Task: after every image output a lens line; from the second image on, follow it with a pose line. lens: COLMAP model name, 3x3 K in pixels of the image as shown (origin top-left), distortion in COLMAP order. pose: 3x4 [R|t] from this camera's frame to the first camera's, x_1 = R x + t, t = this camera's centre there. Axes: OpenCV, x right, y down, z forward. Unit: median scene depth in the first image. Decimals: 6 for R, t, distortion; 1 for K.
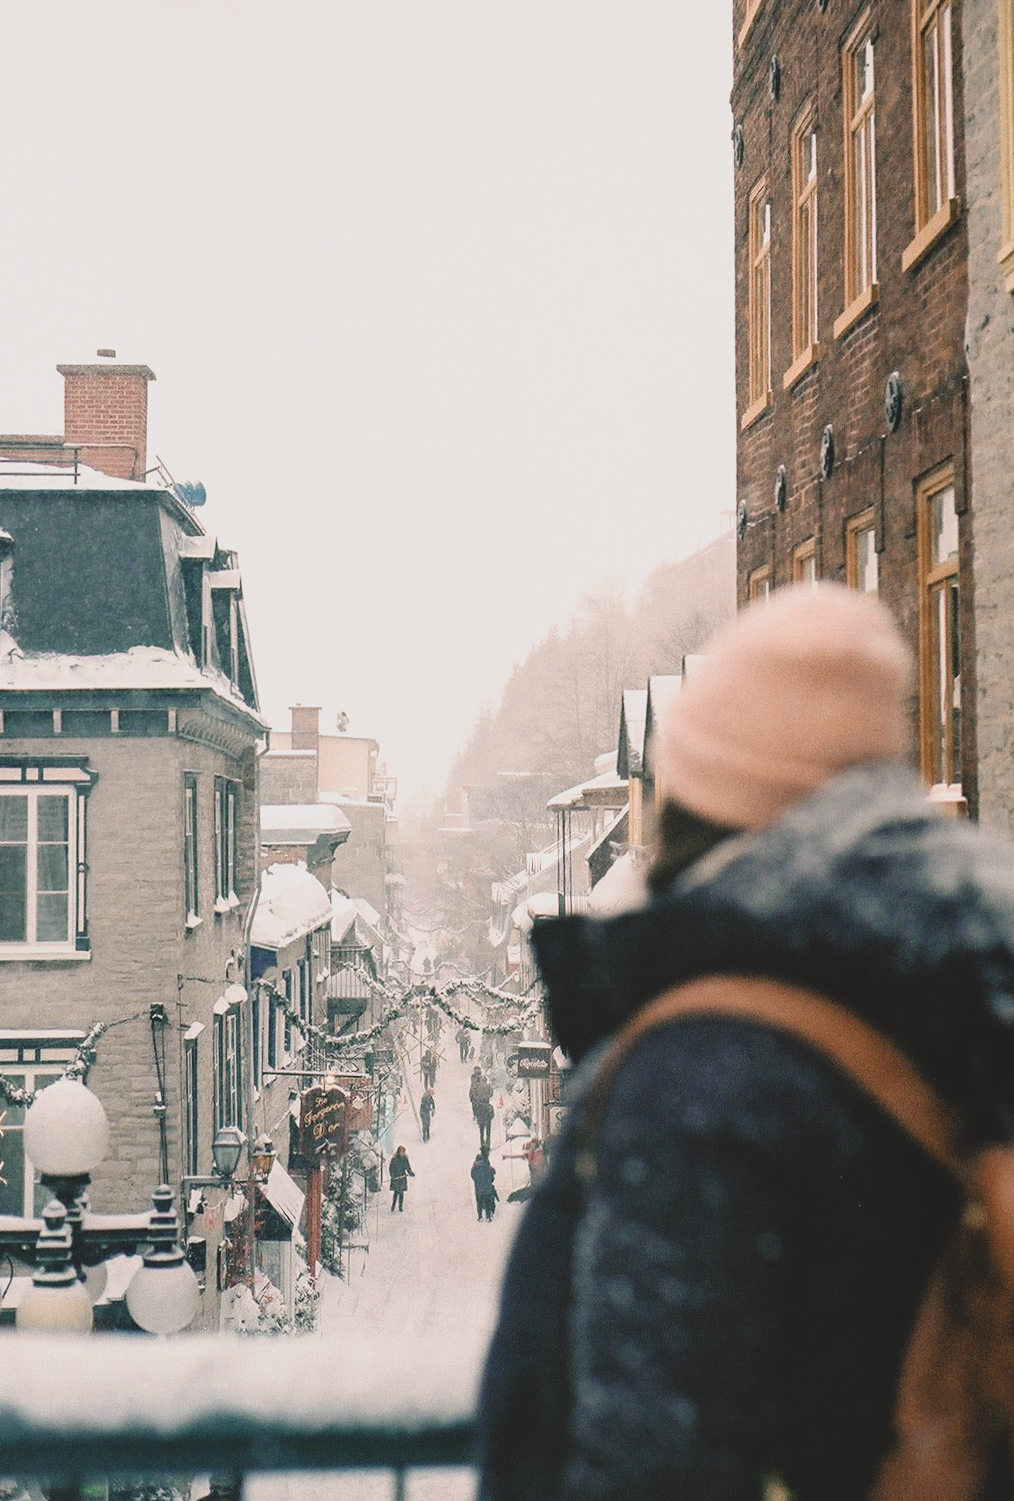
lens RADIAL K [[2399.6, 0, 507.6], [0, 2399.6, 663.6], [0, 0, 1]] dist [0.015259, 0.081190]
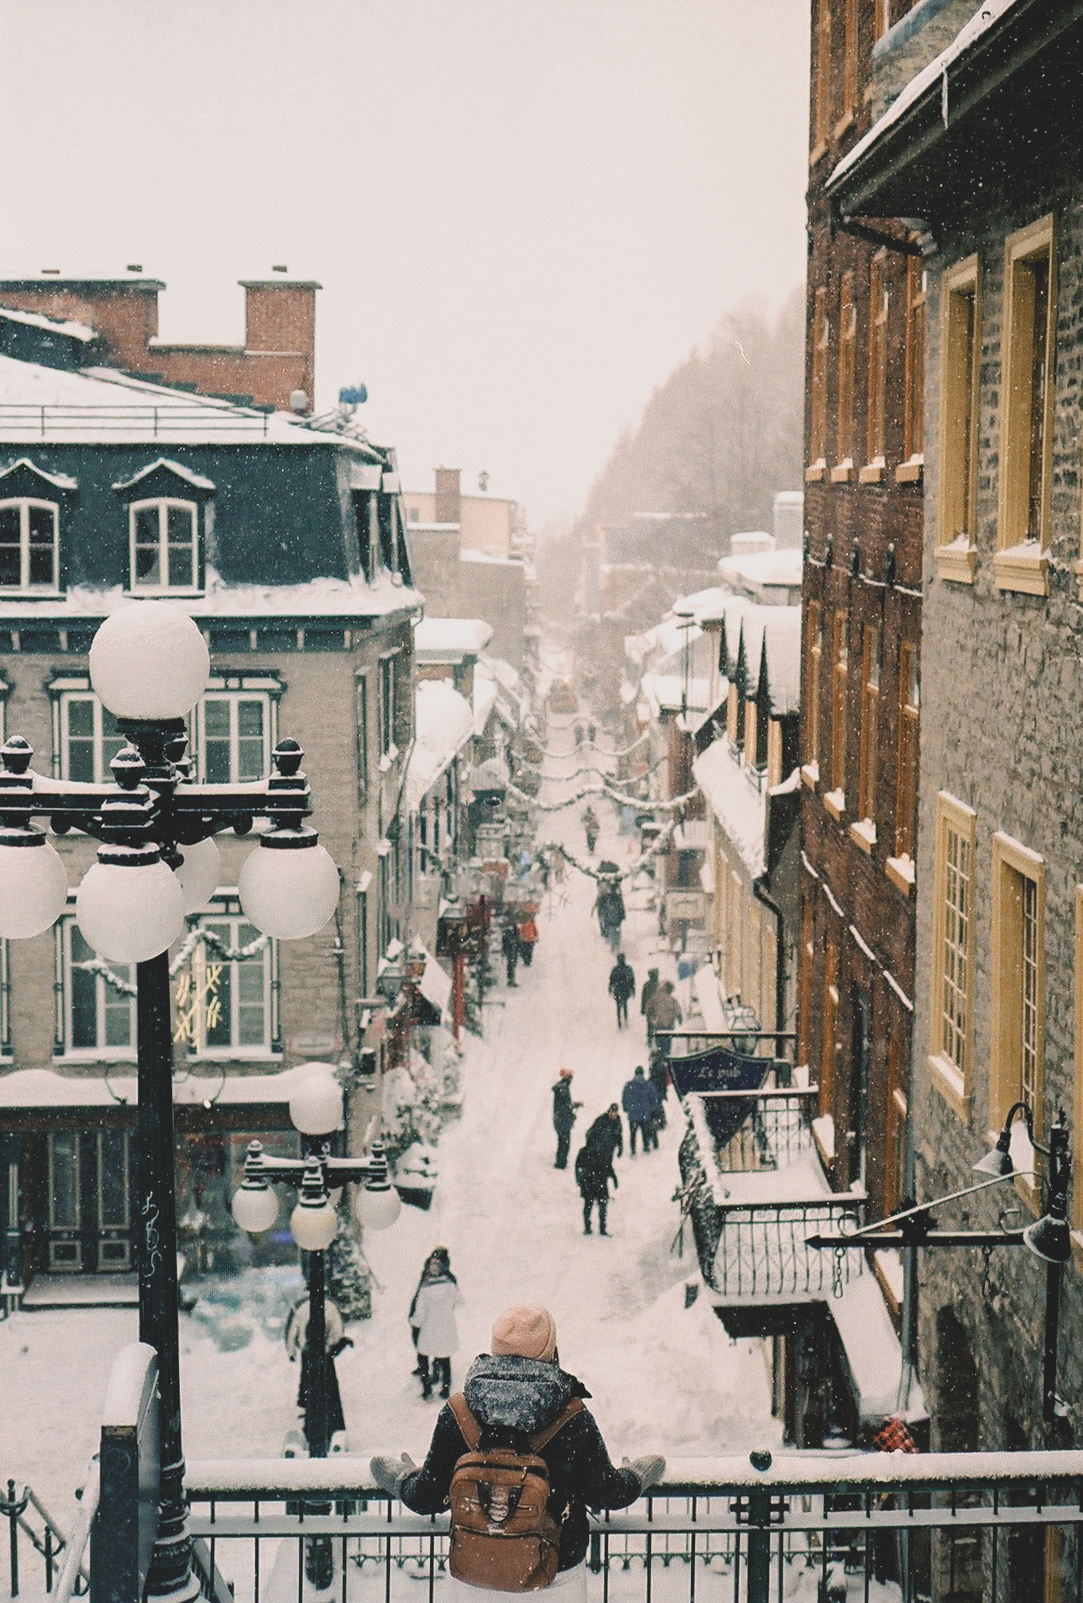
lens RADIAL K [[2410.9, 0, 540.5], [0, 2410.9, 751.0], [0, 0, 1]] dist [0.159665, -0.972611]
pose [[0.998939, 0.016416, -0.043034, 0.009722], [-0.009218, 0.986682, 0.162400, -0.097995], [0.045127, -0.161831, 0.985786, -0.172939]]
